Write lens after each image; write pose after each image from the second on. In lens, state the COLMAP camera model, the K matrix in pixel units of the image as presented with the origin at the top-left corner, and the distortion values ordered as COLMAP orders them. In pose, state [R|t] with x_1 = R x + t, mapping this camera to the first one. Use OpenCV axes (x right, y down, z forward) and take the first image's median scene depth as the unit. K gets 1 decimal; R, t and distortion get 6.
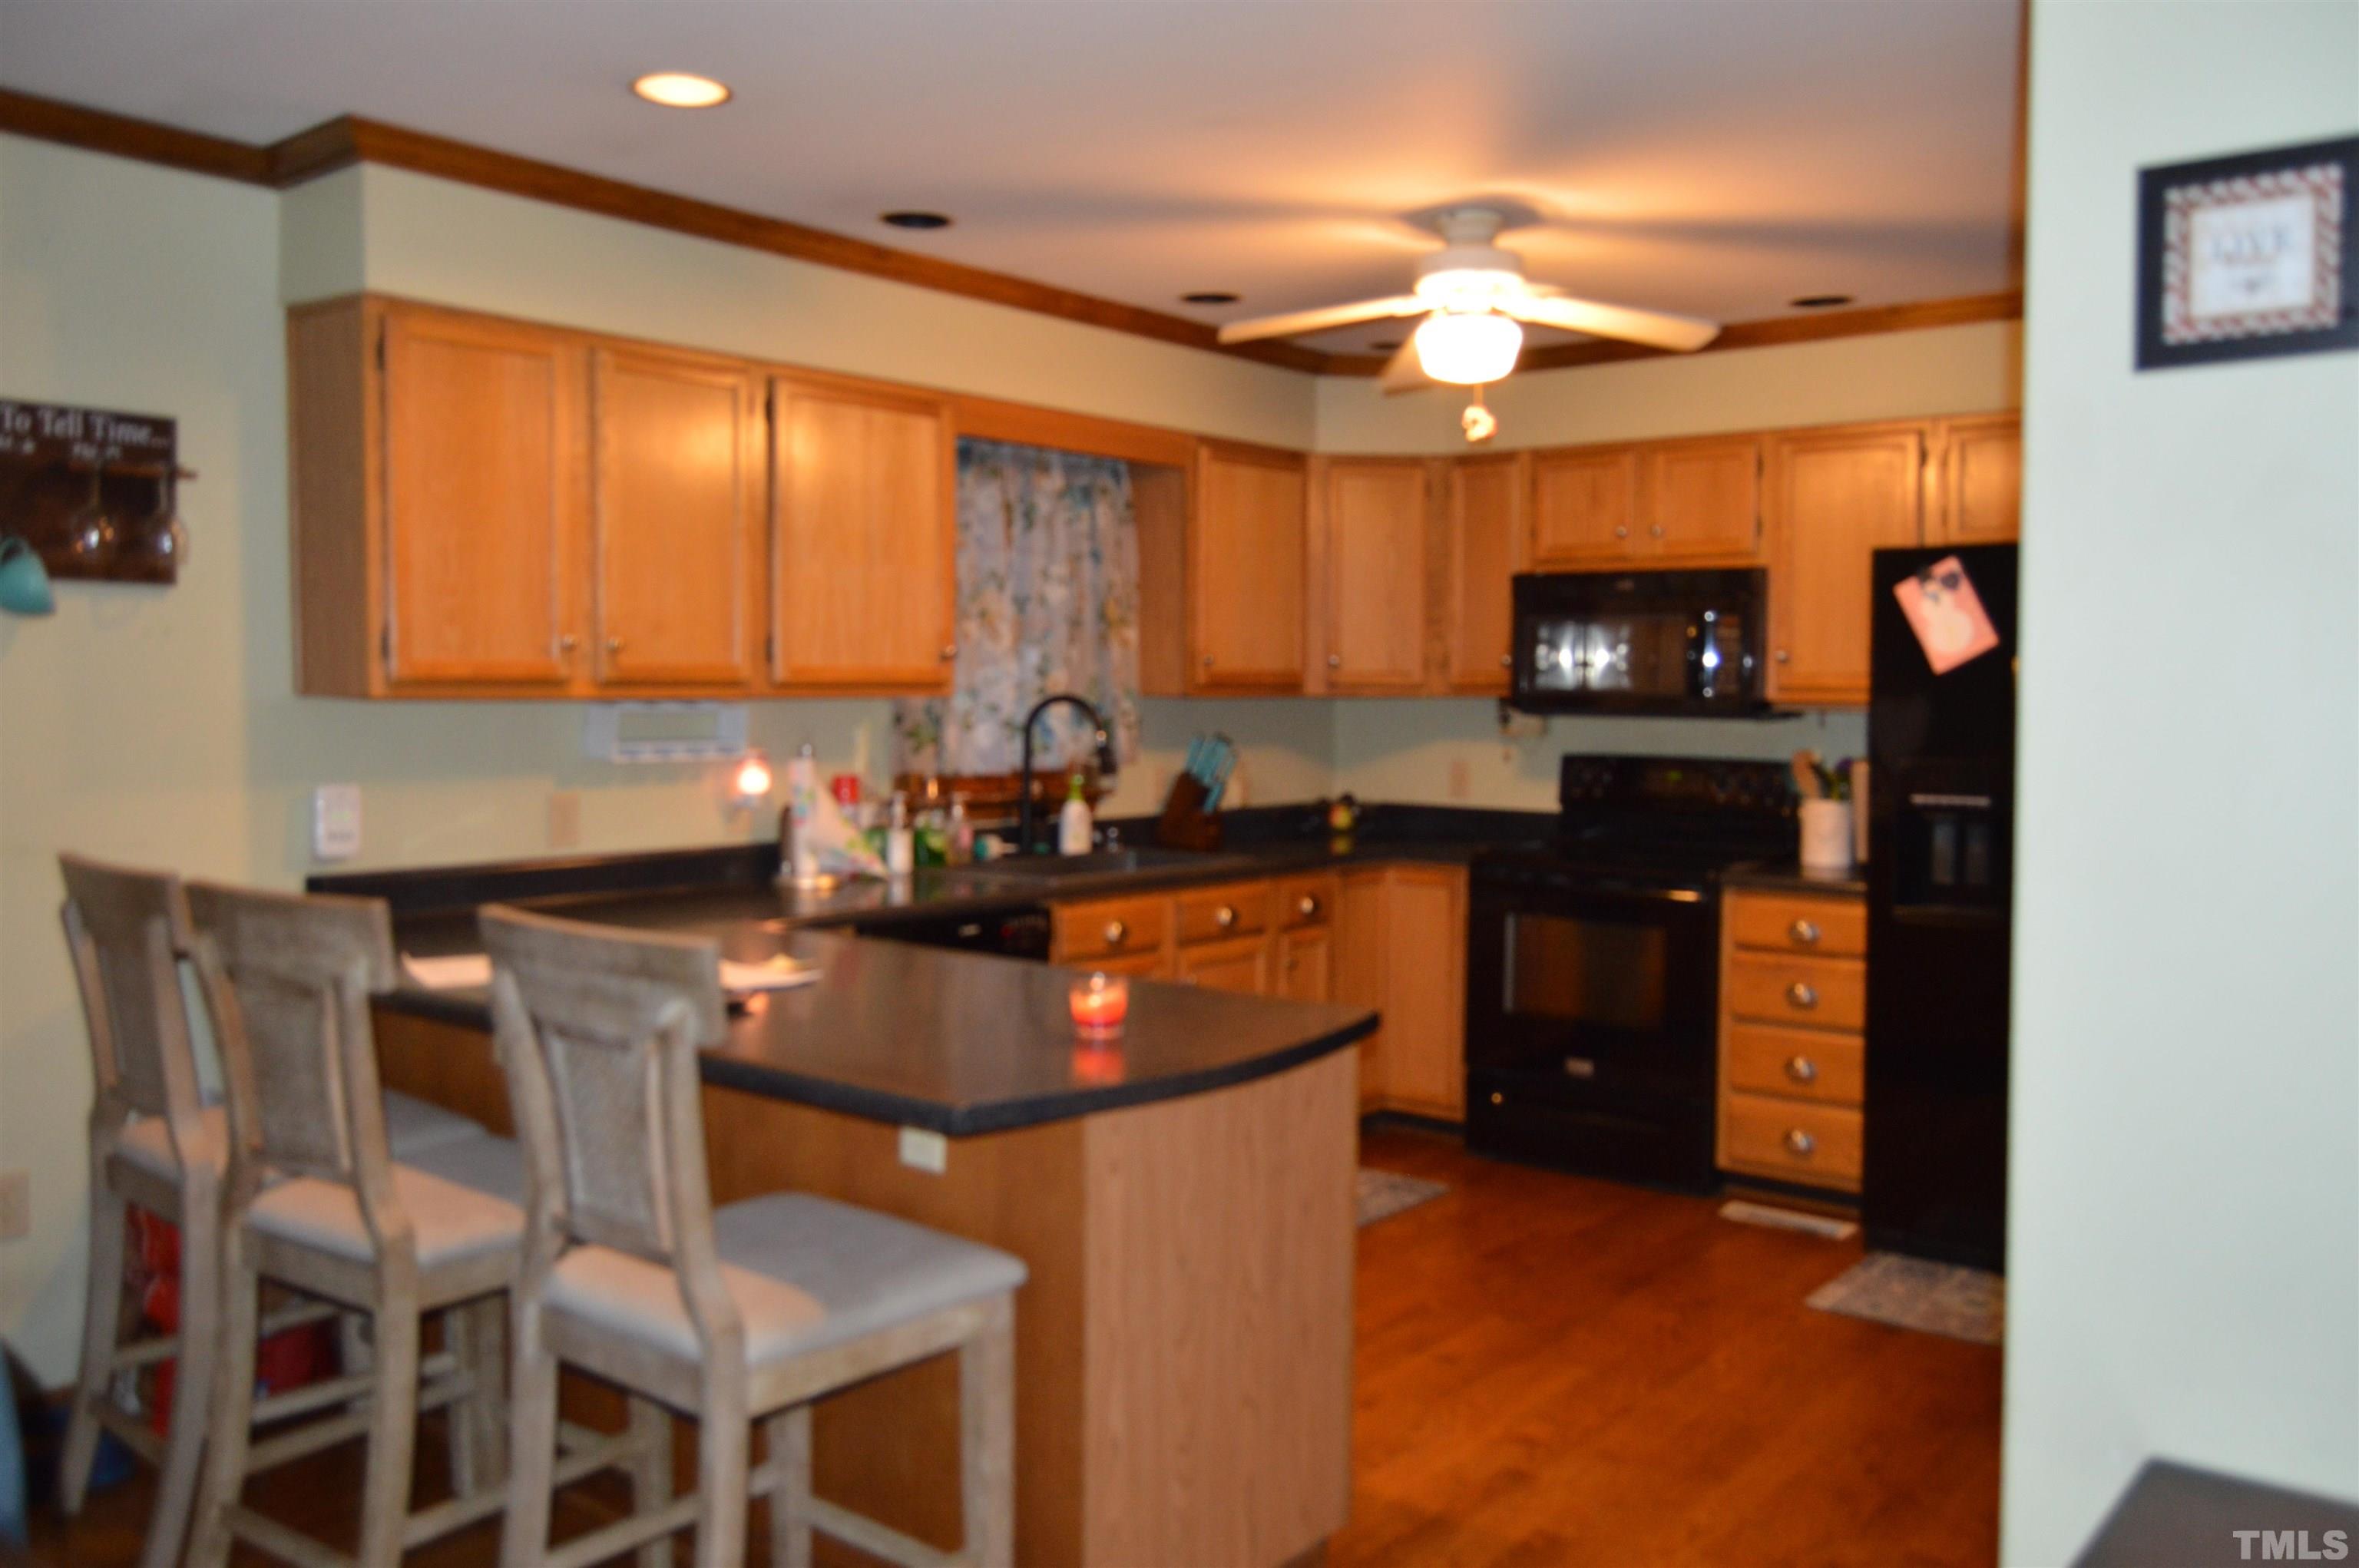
lens RADIAL K [[1866.0, 0, 1189.8], [0, 1866.0, 769.8], [0, 0, 1]] dist [-0.012004, 0.012960]
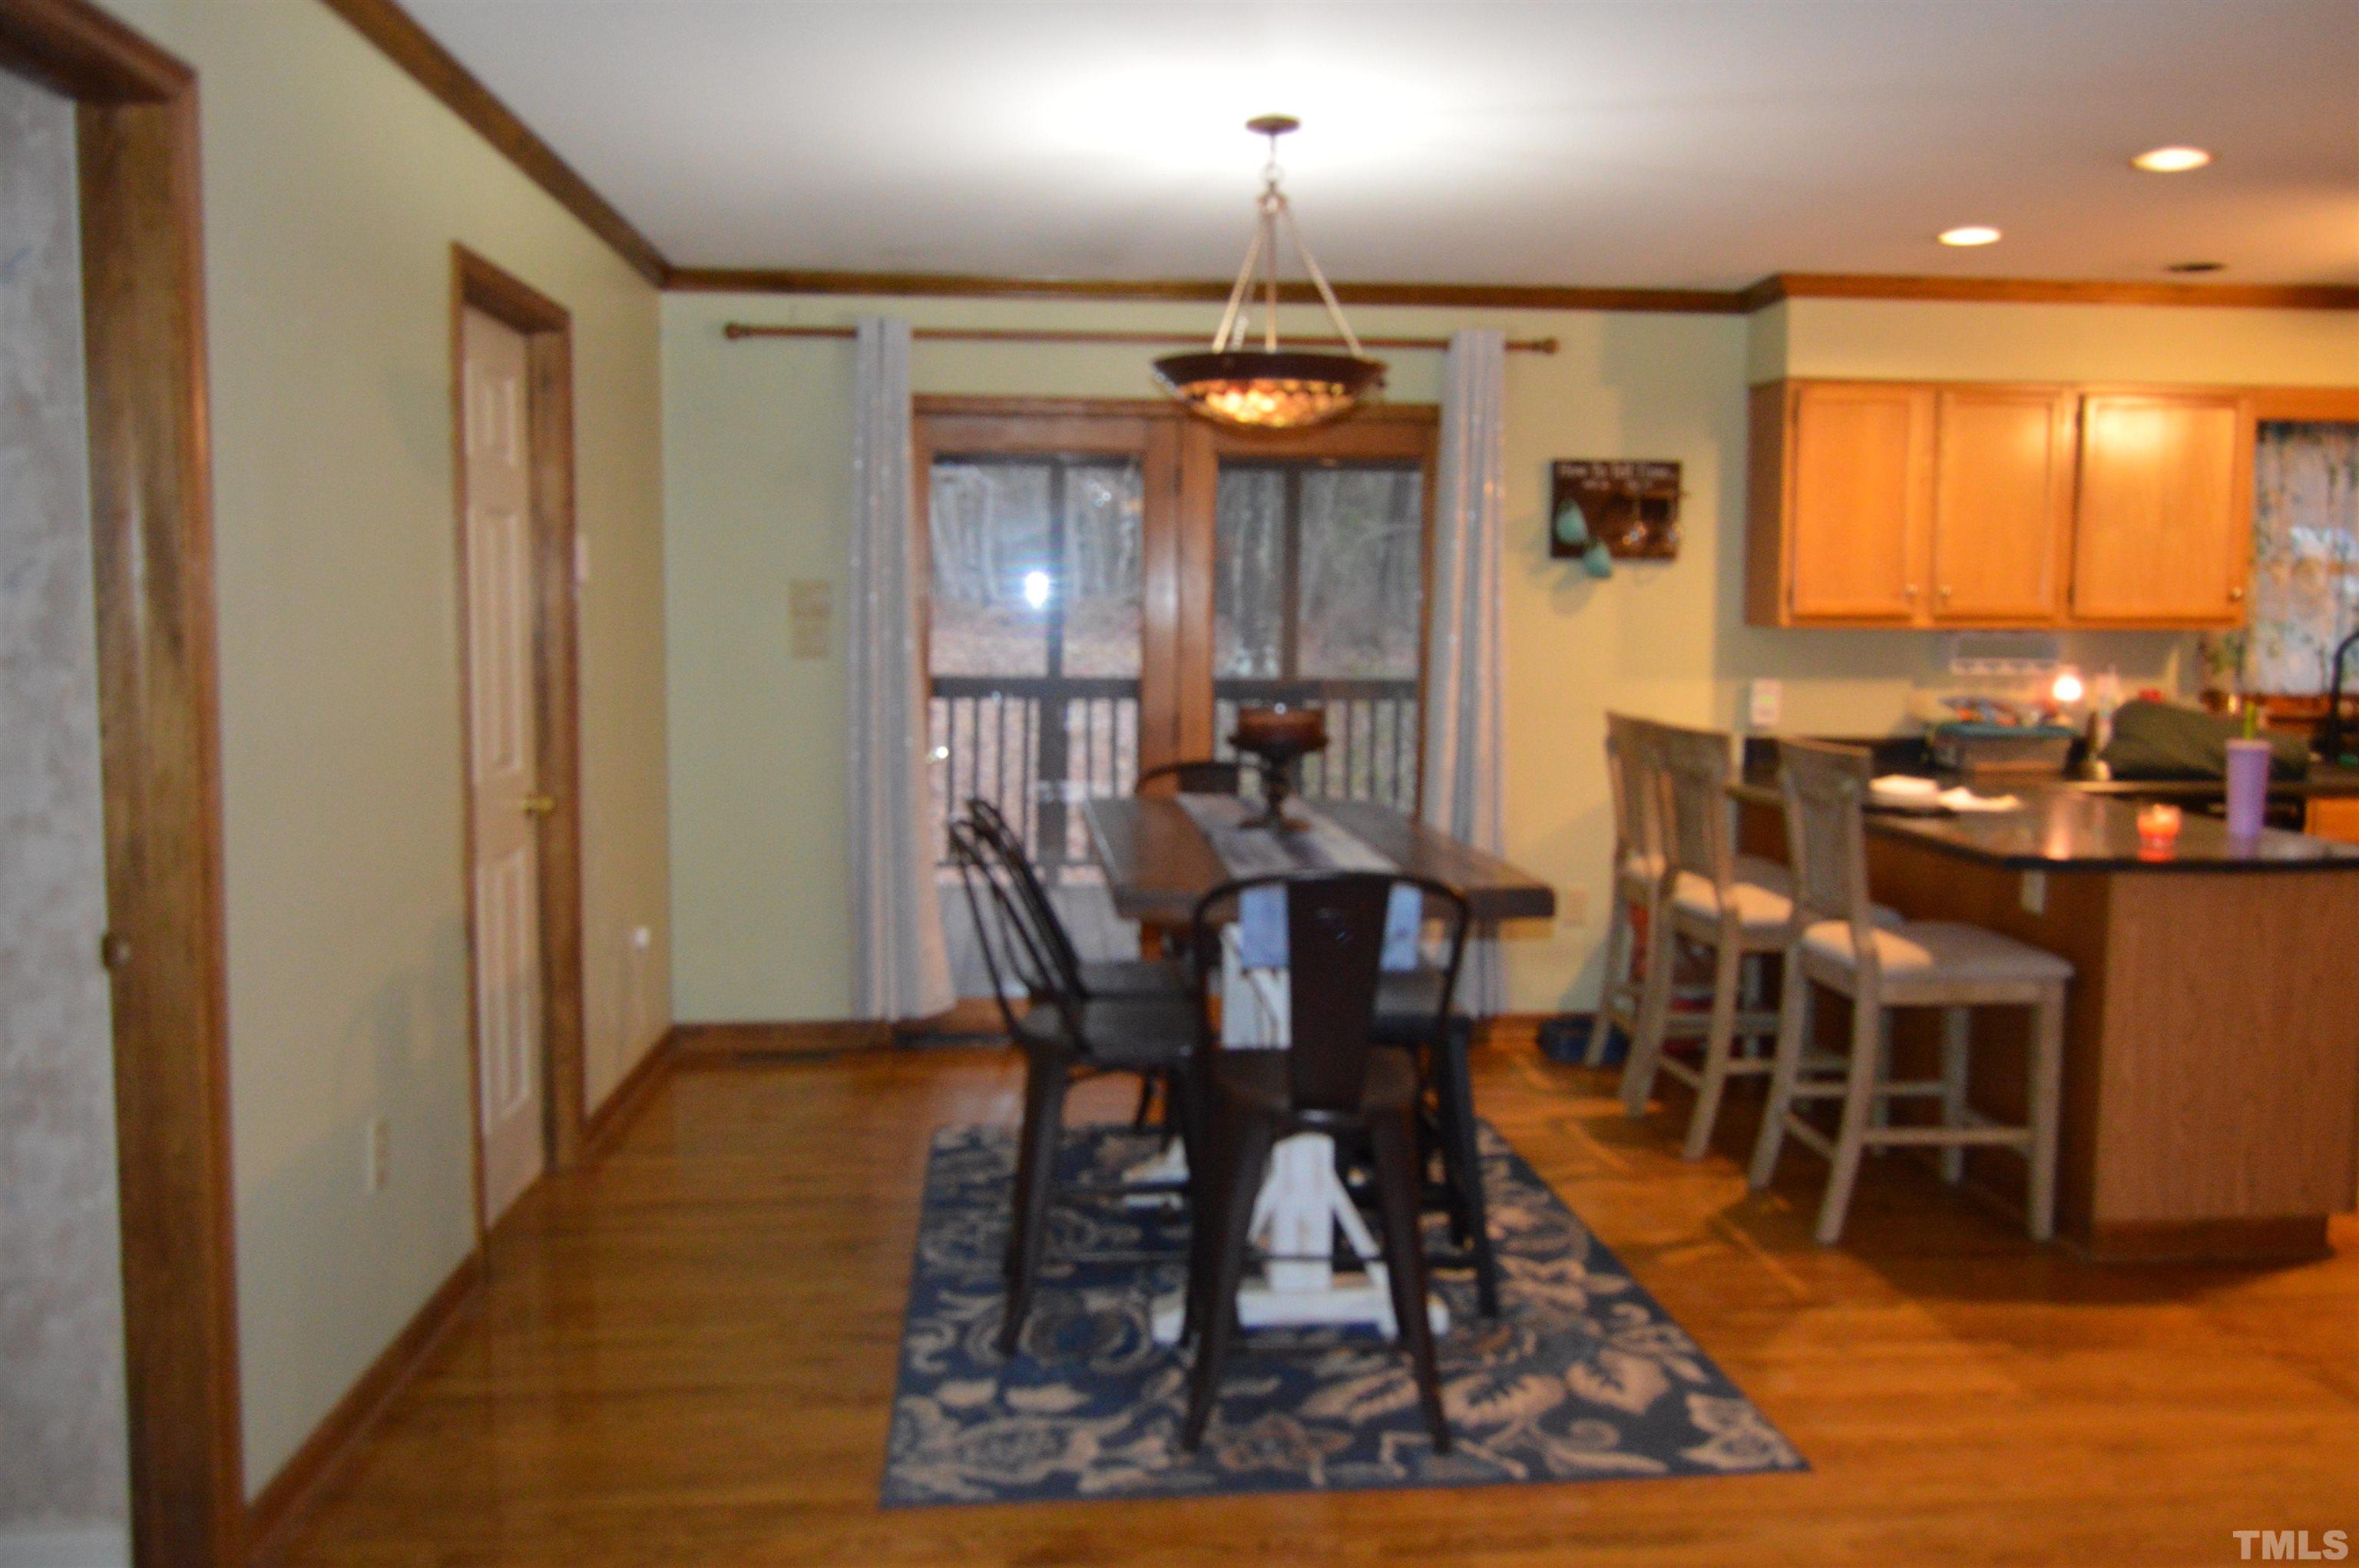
lens RADIAL K [[1866.0, 0, 1184.8], [0, 1866.0, 784.0], [0, 0, 1]] dist [-0.012004, 0.012960]
pose [[0.686919, 0.063181, -0.723982, 0.399553], [-0.033524, 0.997908, 0.055278, 0.026355], [0.725960, -0.013701, 0.687600, -0.510605]]
